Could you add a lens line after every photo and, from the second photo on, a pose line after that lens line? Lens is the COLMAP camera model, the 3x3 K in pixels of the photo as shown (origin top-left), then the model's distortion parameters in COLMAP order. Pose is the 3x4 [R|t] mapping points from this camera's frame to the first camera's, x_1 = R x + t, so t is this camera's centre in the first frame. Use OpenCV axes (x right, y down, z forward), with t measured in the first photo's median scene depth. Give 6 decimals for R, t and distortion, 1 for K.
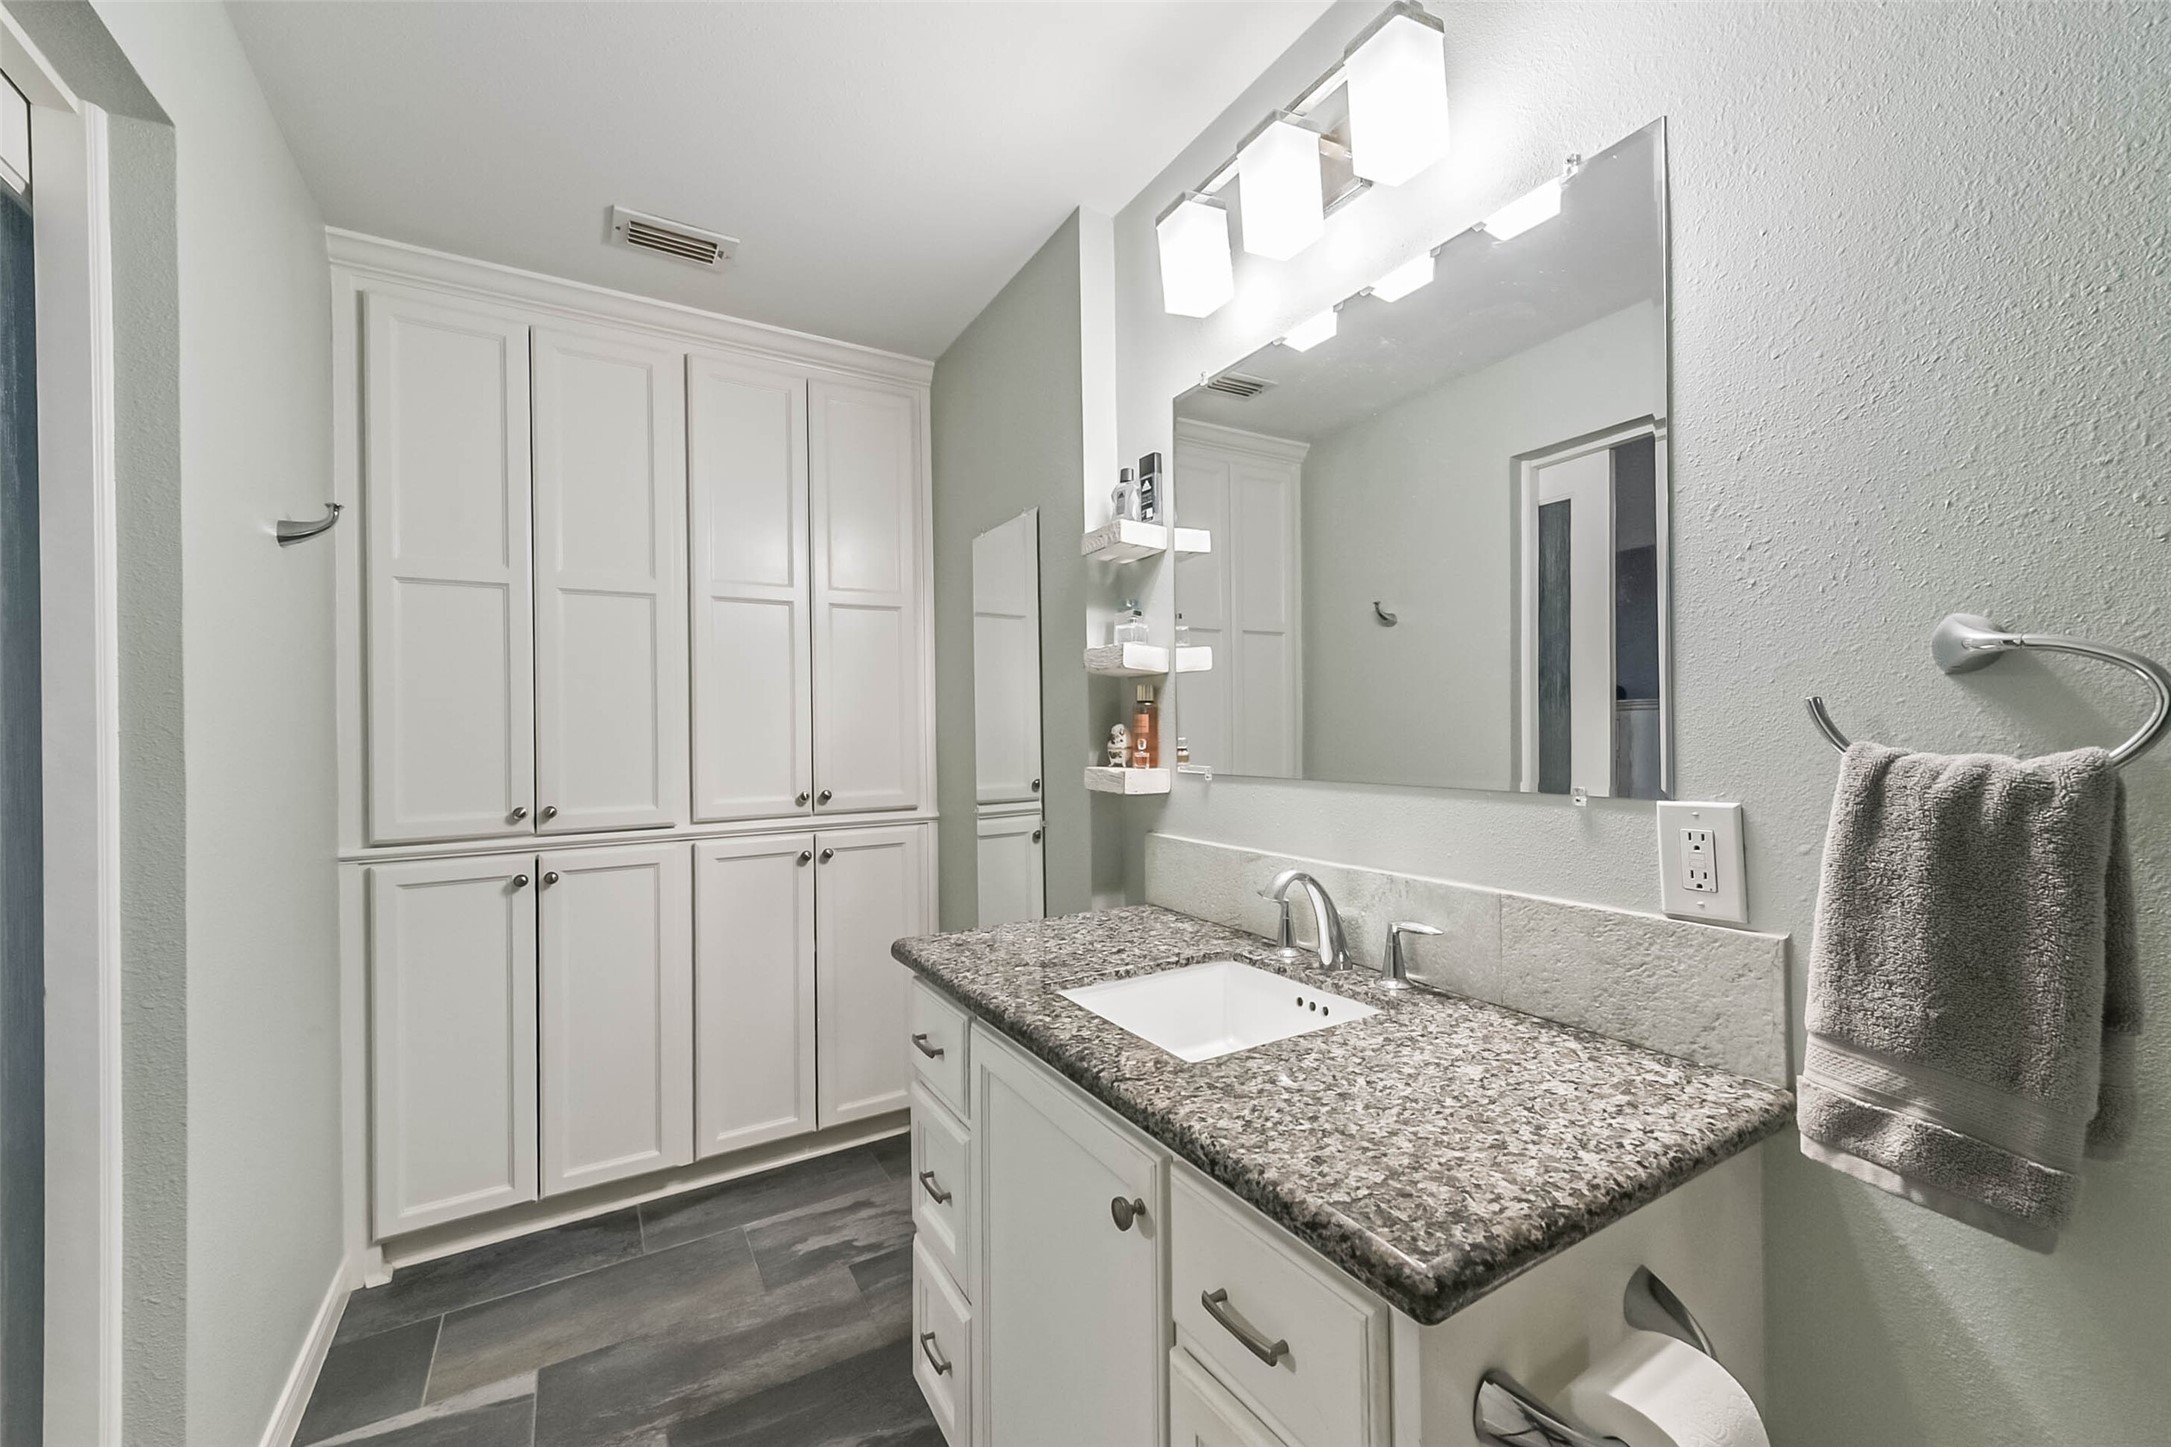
lens RADIAL K [[857.4, 0, 1083.7], [0, 857.4, 724.7], [0, 0, 1]] dist [0.002122, 0.000039]
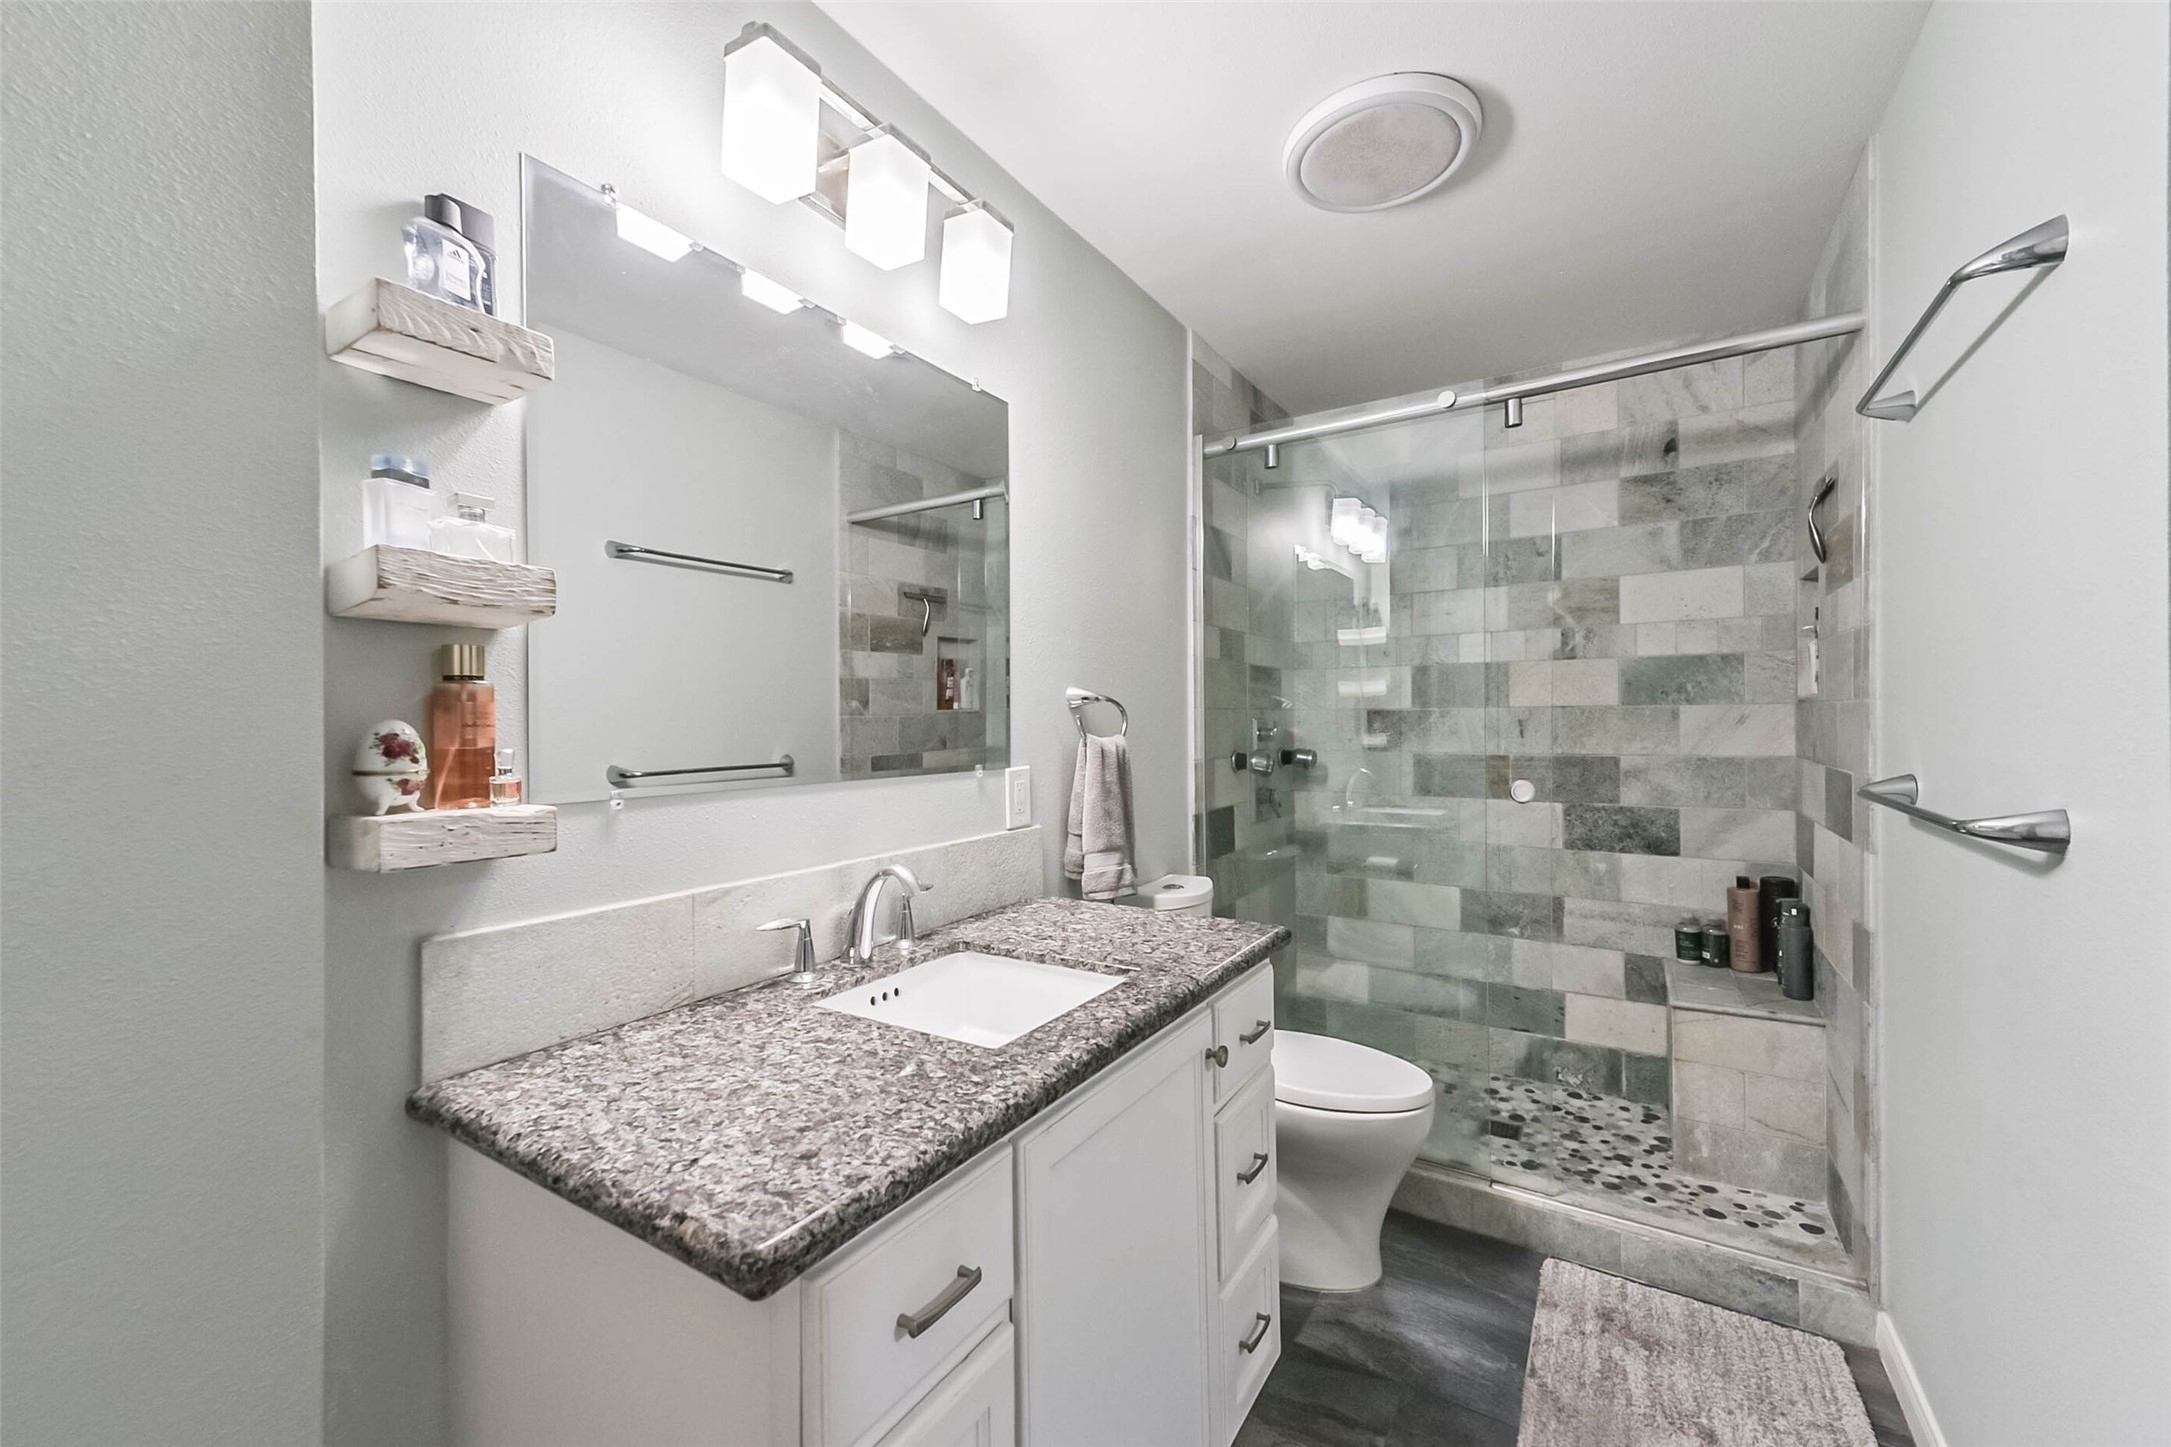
lens RADIAL K [[843.0, 0, 1099.4], [0, 843.0, 722.0], [0, 0, 1]] dist [0.007650, -0.000435]
pose [[-0.456971, 0.018149, 0.889297, -0.811102], [0.012663, 0.999823, -0.013898, 0.013141], [-0.889392, 0.004910, -0.457120, 1.300673]]
